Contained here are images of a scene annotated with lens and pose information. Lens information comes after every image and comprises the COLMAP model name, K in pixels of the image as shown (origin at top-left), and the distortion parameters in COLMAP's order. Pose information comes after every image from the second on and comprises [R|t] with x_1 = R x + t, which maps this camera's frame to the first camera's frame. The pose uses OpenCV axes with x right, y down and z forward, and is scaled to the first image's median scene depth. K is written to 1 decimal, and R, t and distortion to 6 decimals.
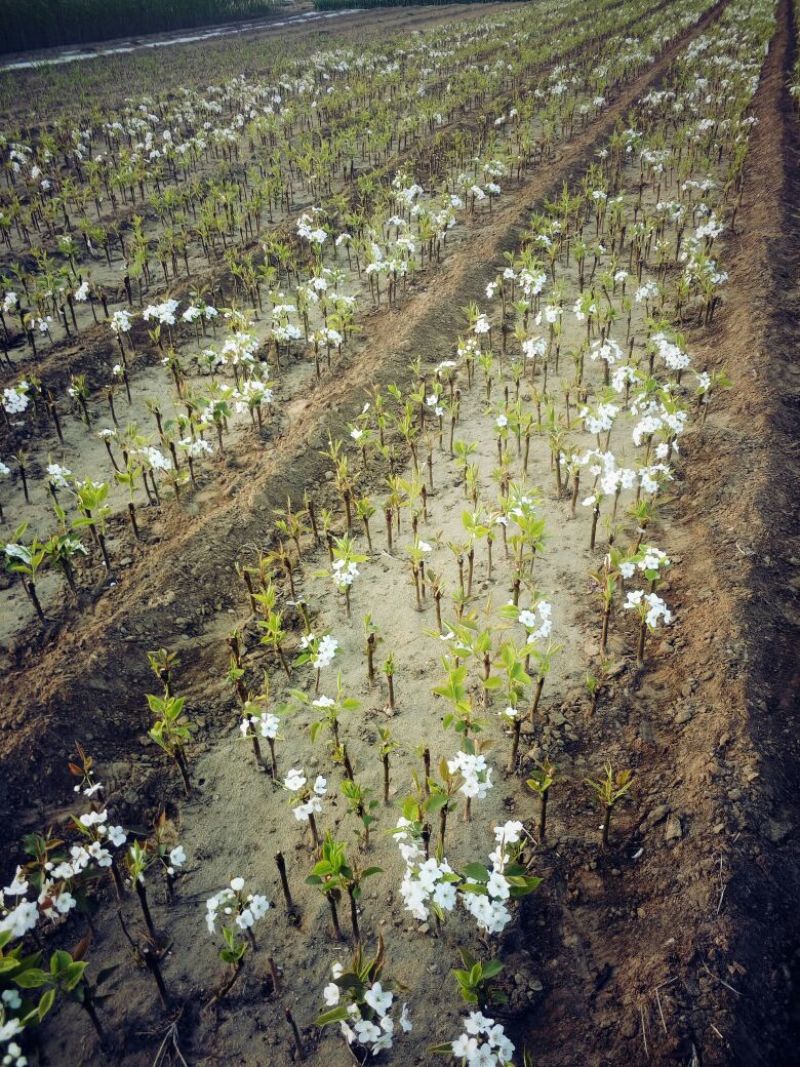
lens RADIAL K [[910.4, 0, 400.0], [0, 910.4, 533.5], [0, 0, 1]] dist [0.047555, -0.001643]
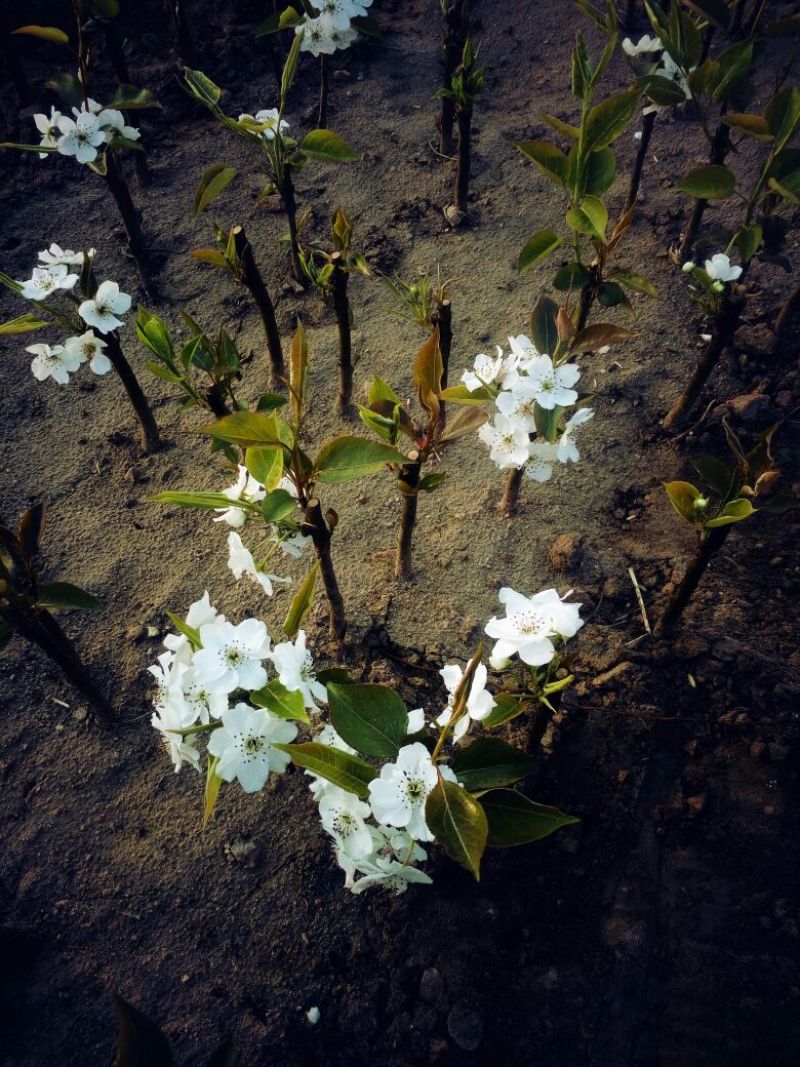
lens RADIAL K [[910.4, 0, 400.0], [0, 910.4, 533.5], [0, 0, 1]] dist [0.047555, -0.001643]
pose [[0.927562, 0.328692, -0.177735, 0.111629], [-0.215484, 0.859110, 0.464216, 0.158197], [0.305278, -0.392290, 0.867706, 0.681473]]
